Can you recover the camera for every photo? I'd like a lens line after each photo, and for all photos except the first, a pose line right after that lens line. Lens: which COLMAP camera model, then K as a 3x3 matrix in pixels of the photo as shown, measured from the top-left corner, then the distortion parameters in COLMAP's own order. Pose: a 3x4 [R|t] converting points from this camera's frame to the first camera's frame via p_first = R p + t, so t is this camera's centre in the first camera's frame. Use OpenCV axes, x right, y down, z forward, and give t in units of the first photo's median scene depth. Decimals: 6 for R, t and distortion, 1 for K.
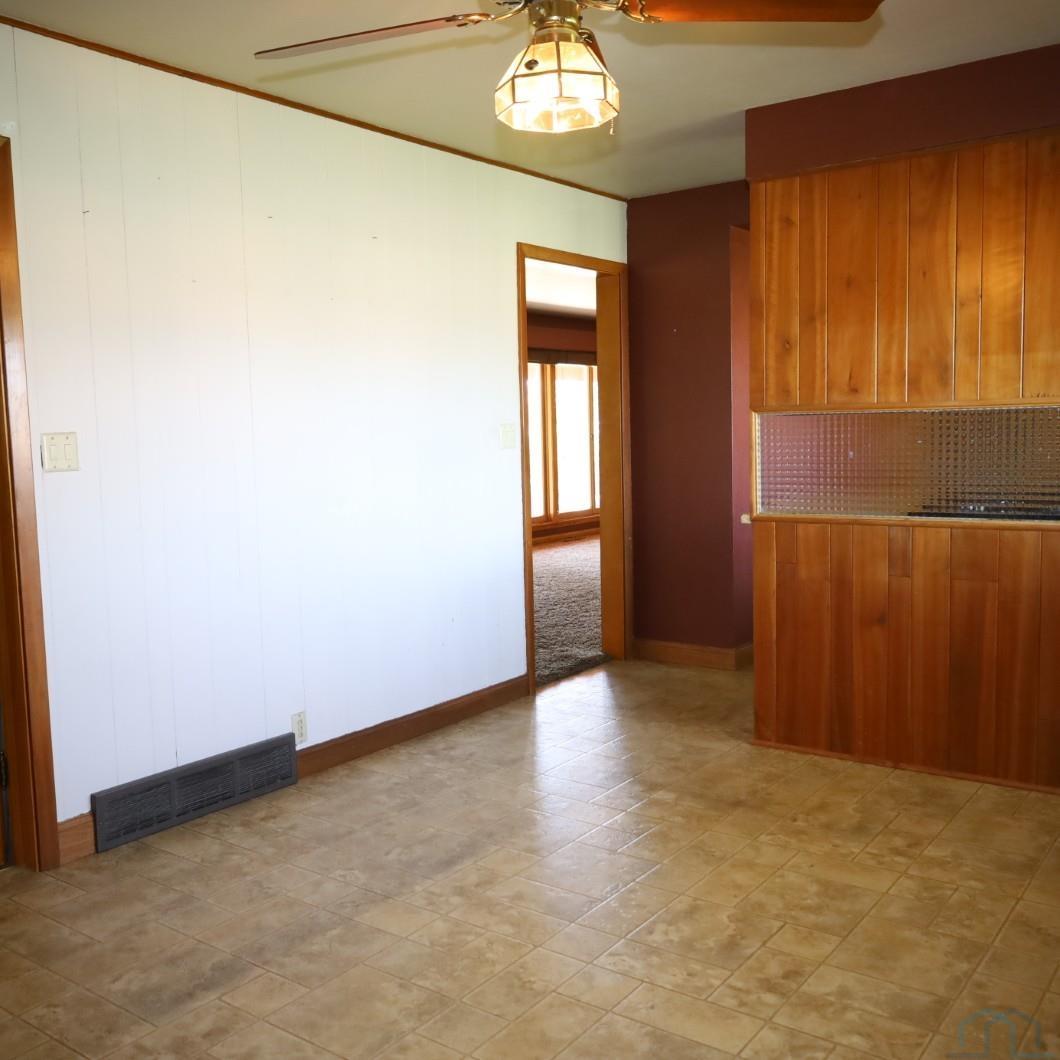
lens RADIAL K [[1080.6, 0, 529.6], [0, 1080.6, 530.1], [0, 0, 1]] dist [0.002141, 0.000000]
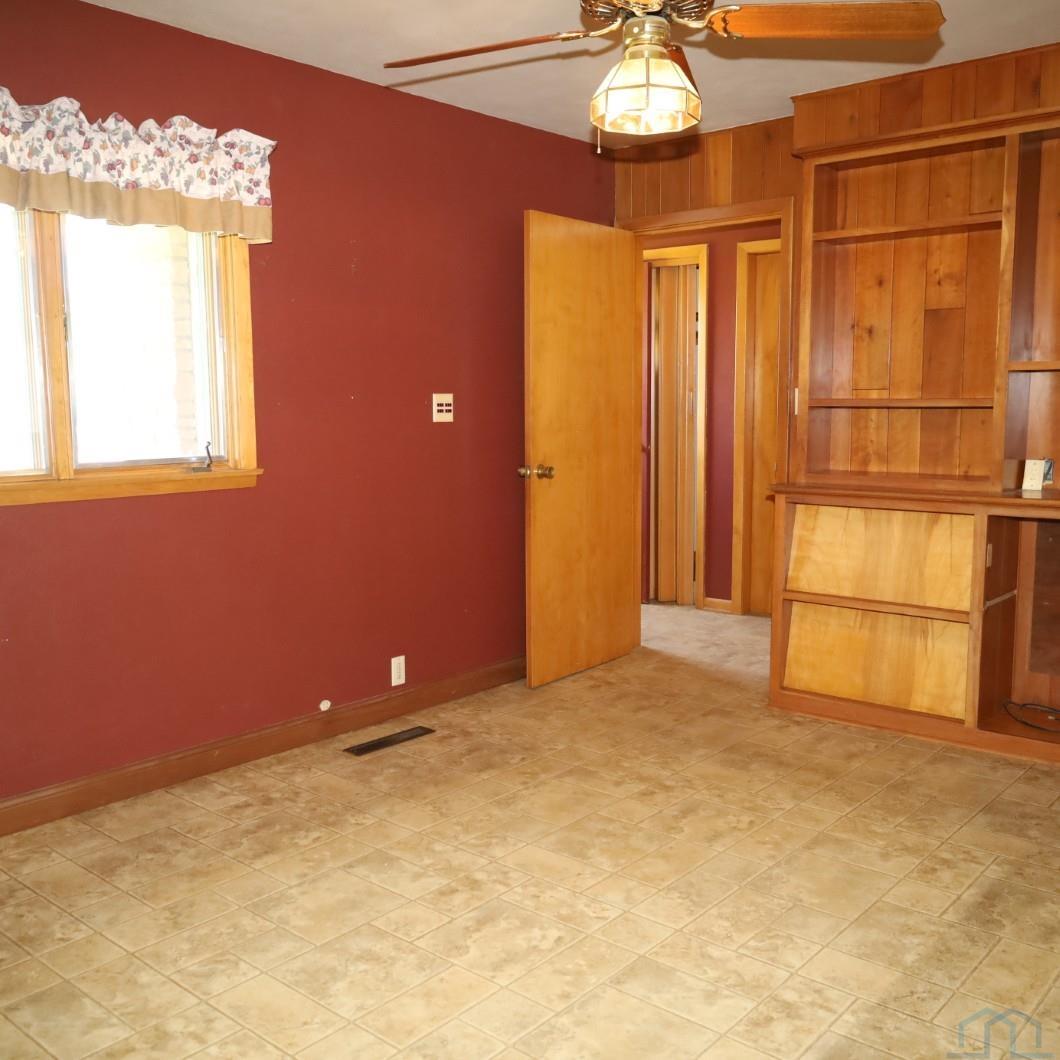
lens RADIAL K [[1080.6, 0, 530.2], [0, 1080.6, 531.2], [0, 0, 1]] dist [0.002141, 0.000000]
pose [[-0.996445, 0.021887, 0.081355, 0.054290], [0.039444, 0.974490, 0.220939, -0.189871], [-0.074444, 0.223363, -0.971888, 1.898342]]
